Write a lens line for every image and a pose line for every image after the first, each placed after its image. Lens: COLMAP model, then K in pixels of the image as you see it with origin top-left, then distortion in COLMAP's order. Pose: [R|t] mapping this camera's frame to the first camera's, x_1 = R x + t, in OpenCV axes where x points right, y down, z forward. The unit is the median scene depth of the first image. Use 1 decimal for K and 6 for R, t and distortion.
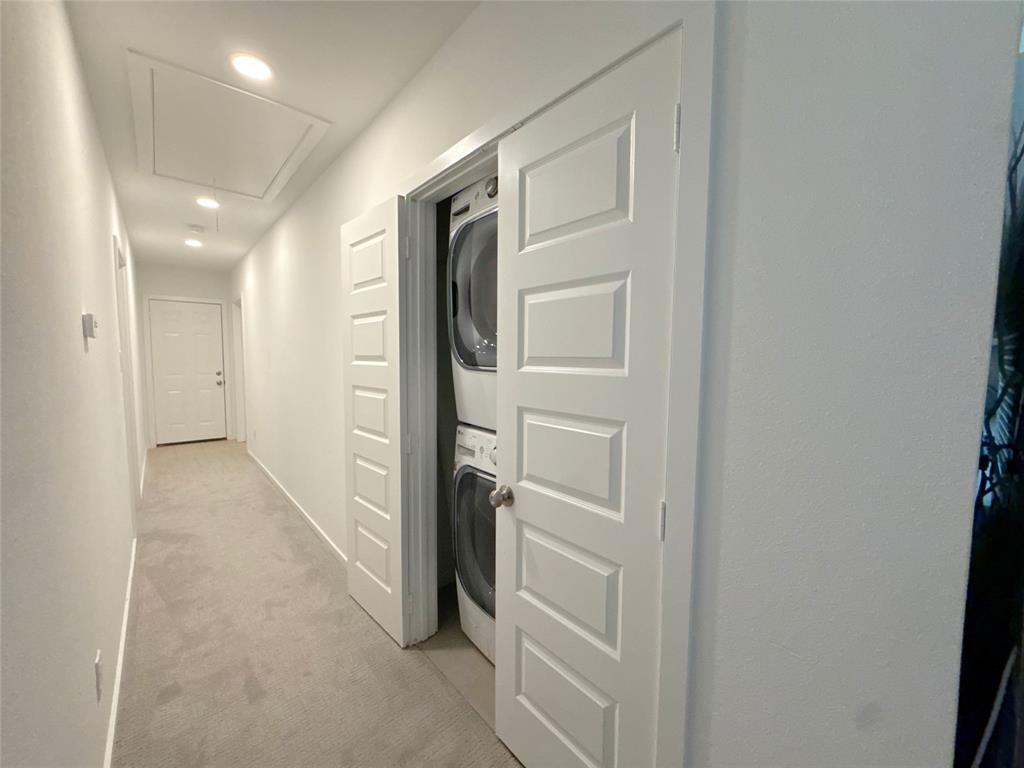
lens RADIAL K [[408.6, 0, 510.9], [0, 408.6, 385.6], [0, 0, 1]] dist [0.002163, 0.000122]
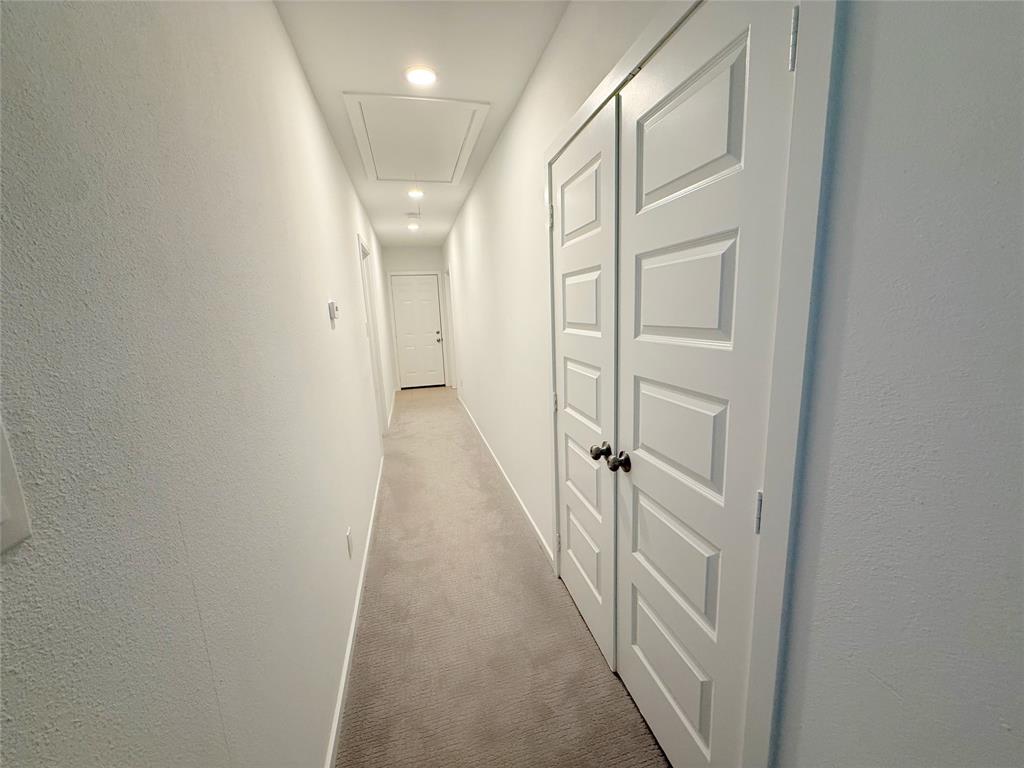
lens RADIAL K [[408.6, 0, 512.9], [0, 408.6, 385.2], [0, 0, 1]] dist [0.002163, 0.000122]
pose [[0.892102, 0.037852, -0.450246, 0.151593], [0.015834, 0.993254, 0.114875, -0.033201], [0.451557, -0.109609, 0.885484, -0.008758]]
